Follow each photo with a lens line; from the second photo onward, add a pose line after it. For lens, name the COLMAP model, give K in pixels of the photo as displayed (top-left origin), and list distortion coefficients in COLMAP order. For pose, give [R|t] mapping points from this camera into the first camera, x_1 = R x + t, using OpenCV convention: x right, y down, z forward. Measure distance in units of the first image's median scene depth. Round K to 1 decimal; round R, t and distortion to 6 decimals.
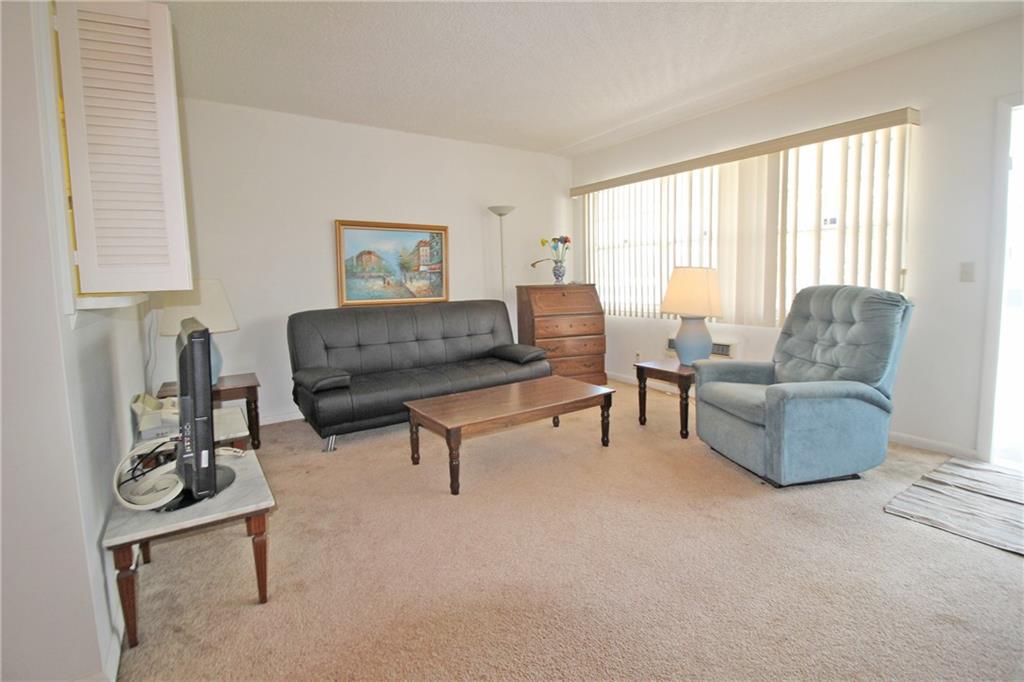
lens RADIAL K [[478.8, 0, 510.2], [0, 478.8, 309.1], [0, 0, 1]] dist [-0.004098, -0.006671]
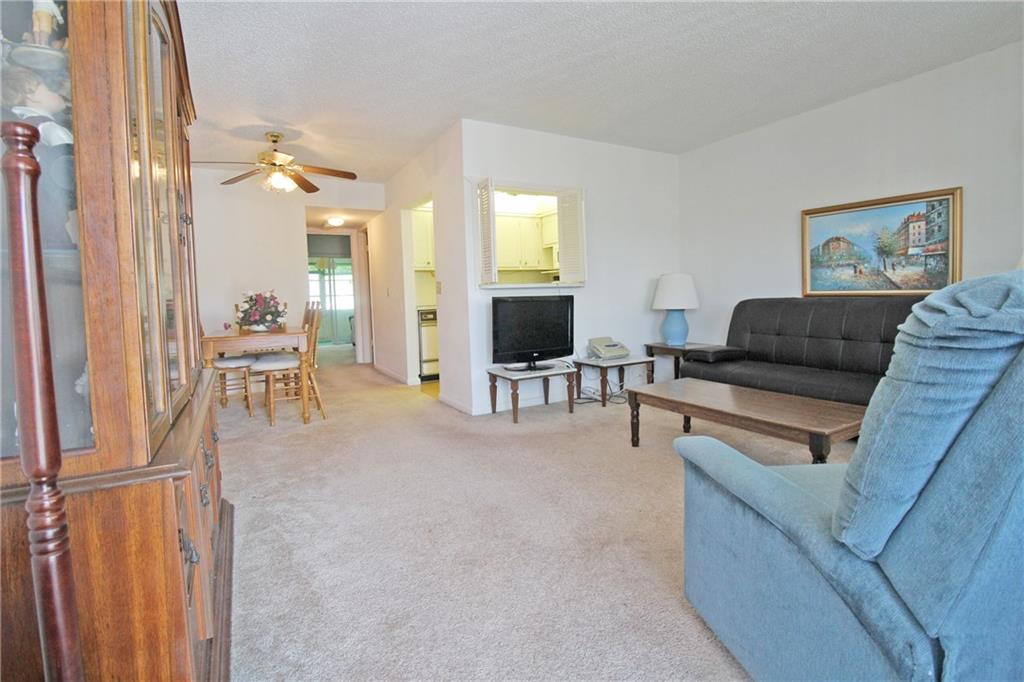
lens RADIAL K [[478.8, 0, 514.7], [0, 478.8, 312.9], [0, 0, 1]] dist [-0.004098, -0.006671]
pose [[-0.084784, 0.061807, -0.994481, 0.641644], [-0.042143, 0.996959, 0.065554, -0.010833], [0.995508, 0.047469, -0.081921, 0.449743]]
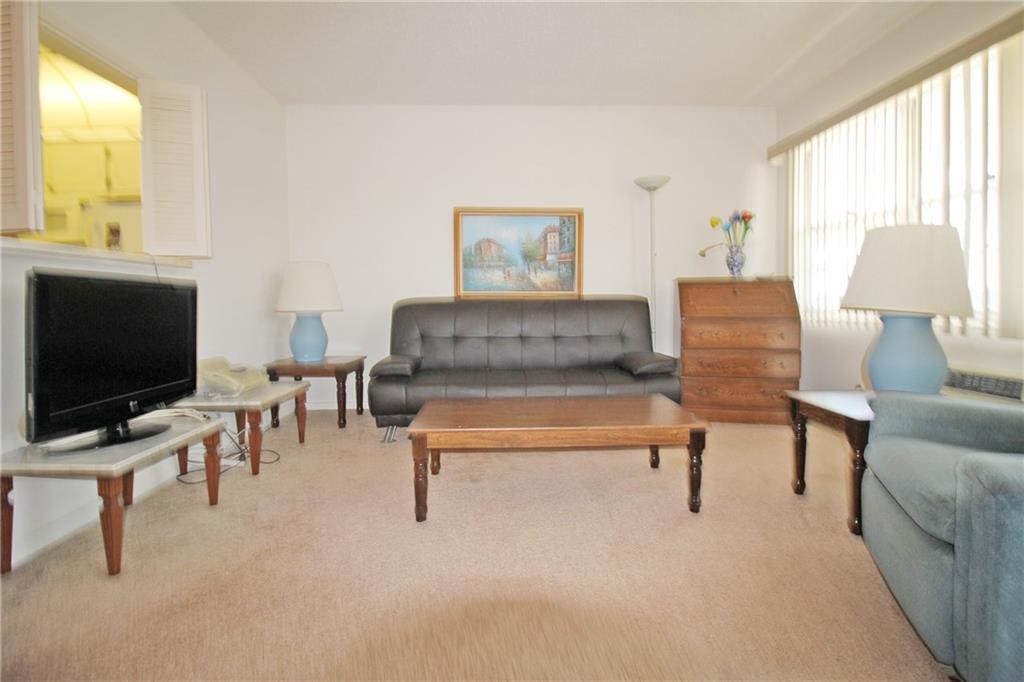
lens RADIAL K [[478.8, 0, 515.6], [0, 478.8, 310.4], [0, 0, 1]] dist [-0.004098, -0.006671]
pose [[0.837068, 0.030610, -0.546242, 0.251776], [-0.049486, 0.998577, -0.019875, 0.031897], [0.544857, 0.043668, 0.837391, 0.243361]]
